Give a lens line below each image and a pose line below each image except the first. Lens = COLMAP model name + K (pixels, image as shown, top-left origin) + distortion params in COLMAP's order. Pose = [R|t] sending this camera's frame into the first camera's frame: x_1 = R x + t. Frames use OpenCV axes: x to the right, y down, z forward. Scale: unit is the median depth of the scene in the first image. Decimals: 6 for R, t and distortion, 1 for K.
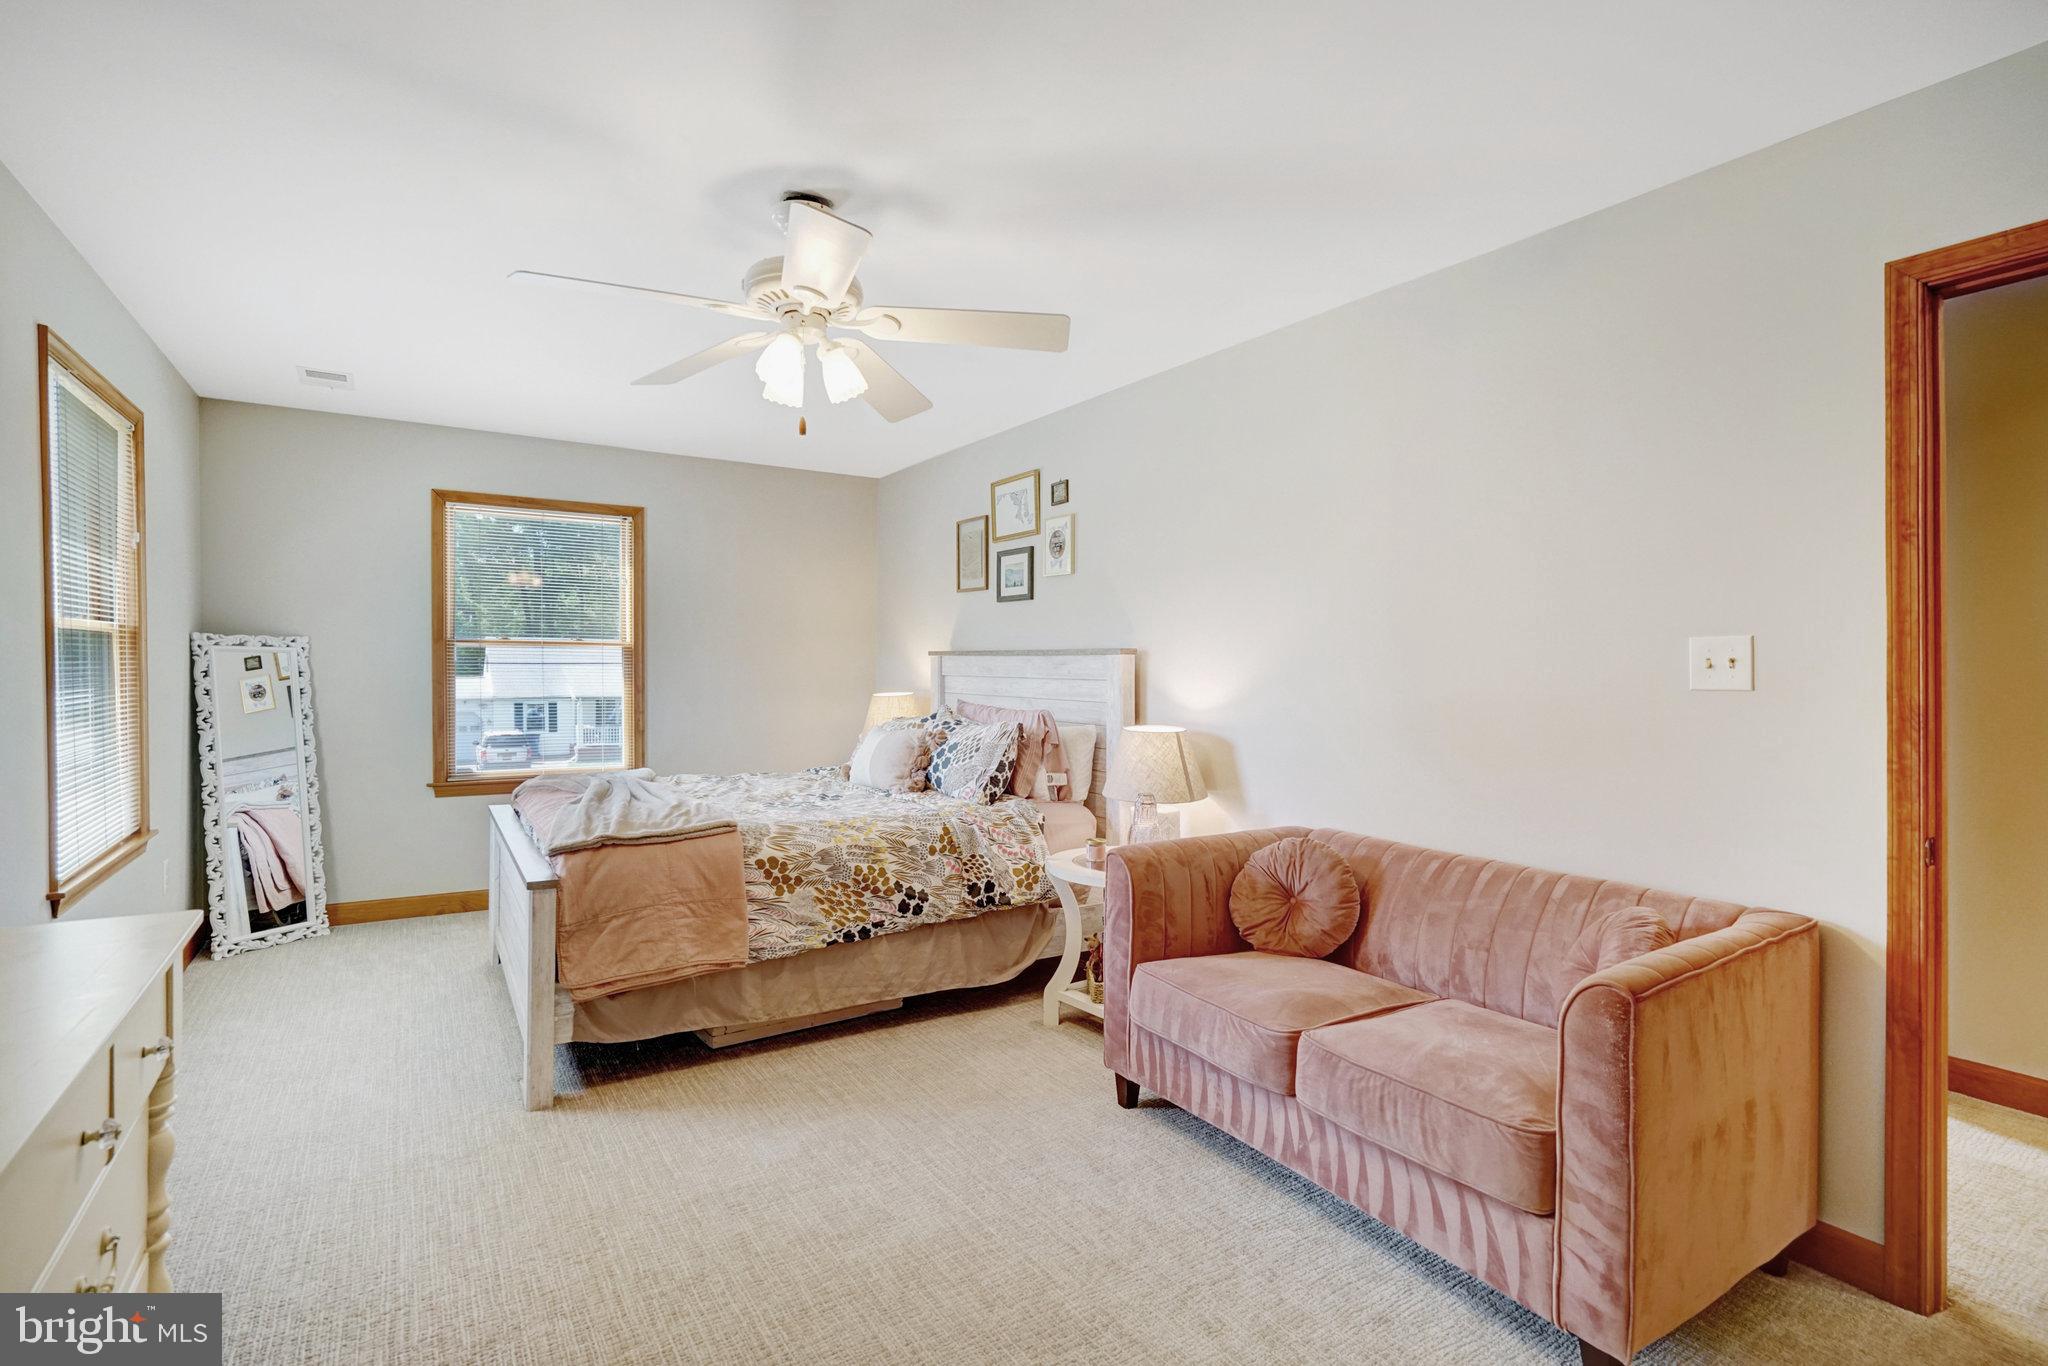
lens RADIAL K [[968.4, 0, 1008.9], [0, 968.4, 673.6], [0, 0, 1]] dist [-0.028163, 0.000993]
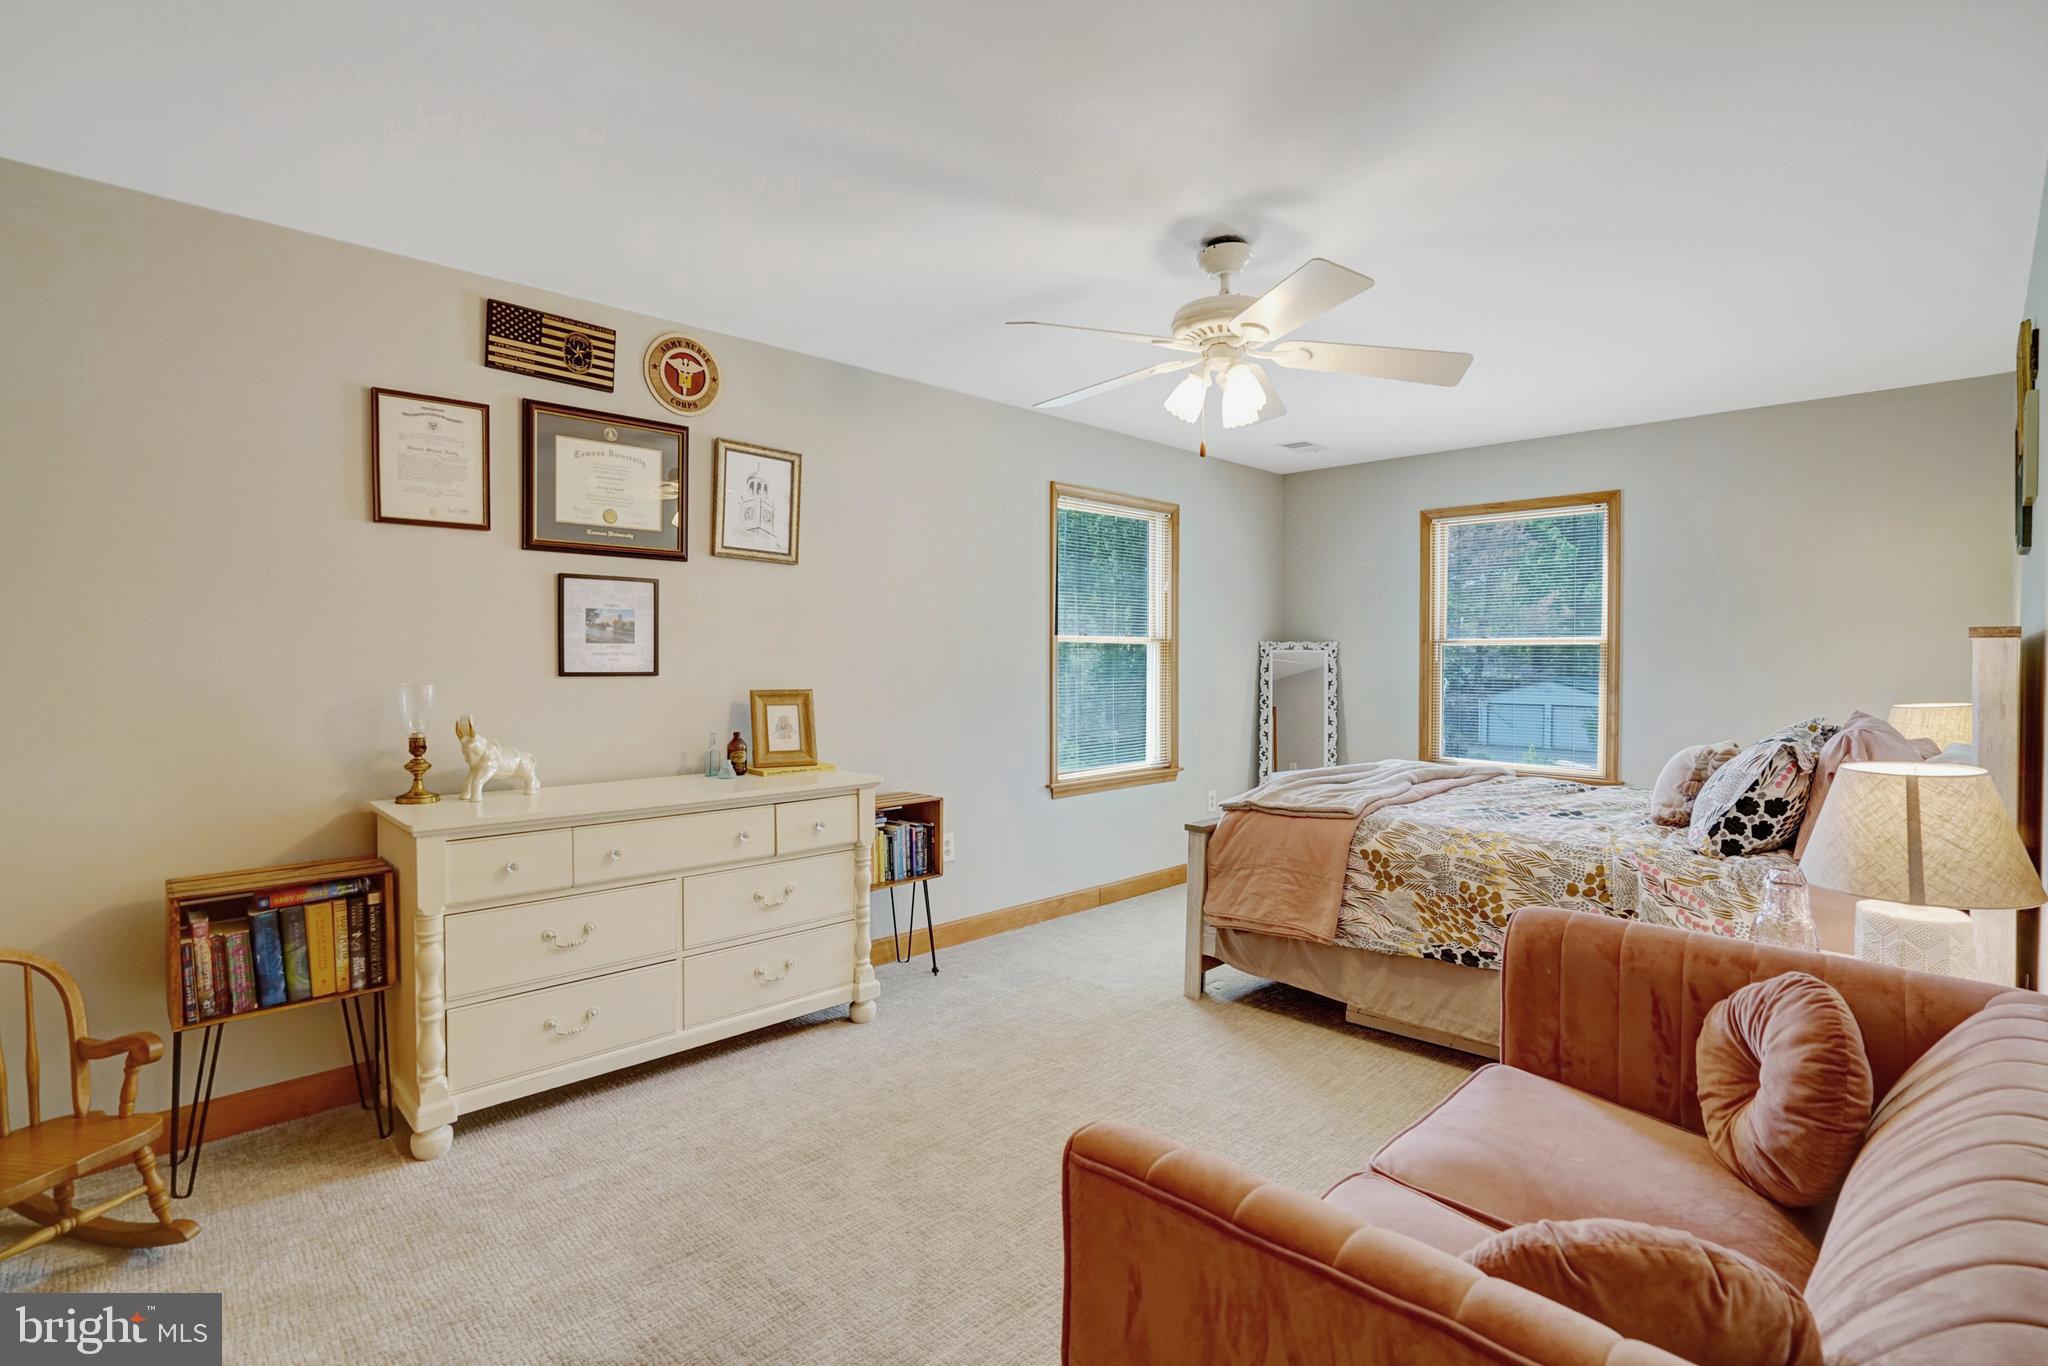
lens RADIAL K [[968.4, 0, 1007.3], [0, 968.4, 680.8], [0, 0, 1]] dist [-0.028163, 0.000993]
pose [[0.210460, 0.013401, -0.977511, 0.626885], [-0.008524, 0.999893, 0.011873, 0.004275], [0.977565, 0.005834, 0.210551, 0.393930]]
